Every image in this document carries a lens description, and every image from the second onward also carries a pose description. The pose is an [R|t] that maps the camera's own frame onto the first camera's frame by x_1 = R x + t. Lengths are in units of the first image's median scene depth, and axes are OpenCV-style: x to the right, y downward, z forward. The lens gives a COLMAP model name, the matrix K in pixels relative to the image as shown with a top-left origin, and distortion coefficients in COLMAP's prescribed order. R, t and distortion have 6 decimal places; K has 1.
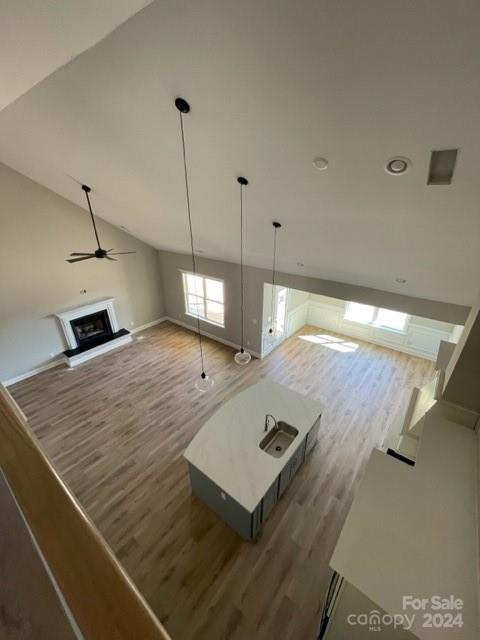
lens RADIAL K [[259.9, 0, 242.2], [0, 259.9, 320.5], [0, 0, 1]] dist [0.001705, 0.000010]
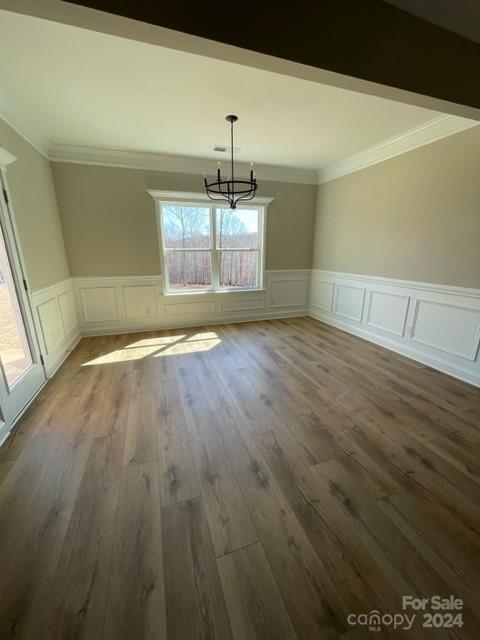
lens RADIAL K [[259.9, 0, 242.2], [0, 259.9, 320.5], [0, 0, 1]] dist [0.001705, 0.000010]
pose [[0.538884, -0.221235, 0.812809, 0.069164], [0.364916, 0.930970, 0.011461, 0.104408], [-0.759237, 0.290431, 0.582417, 0.767486]]
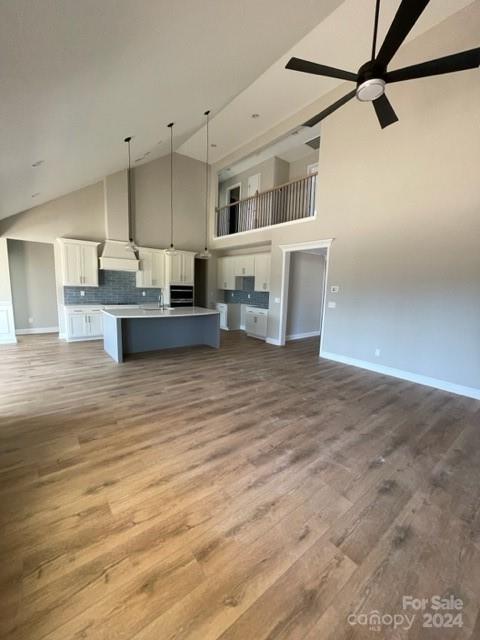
lens RADIAL K [[259.9, 0, 242.2], [0, 259.9, 320.5], [0, 0, 1]] dist [0.001705, 0.000010]
pose [[-0.973315, -0.057024, 0.222274, -0.379034], [0.072823, 0.841804, 0.534848, -0.143091], [-0.217610, 0.536762, -0.815188, 1.250420]]
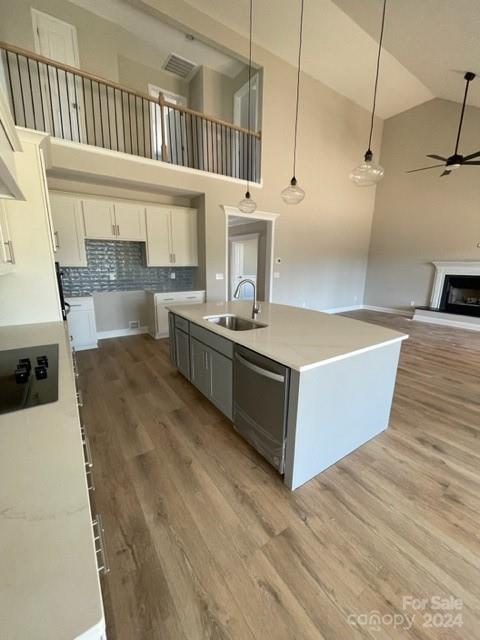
lens RADIAL K [[259.9, 0, 242.2], [0, 259.9, 320.5], [0, 0, 1]] dist [0.001705, 0.000010]
pose [[-0.294518, 0.212920, -0.931625, 0.414994], [-0.422038, 0.845668, 0.326695, 0.141810], [0.857405, 0.489399, -0.159204, 0.655370]]
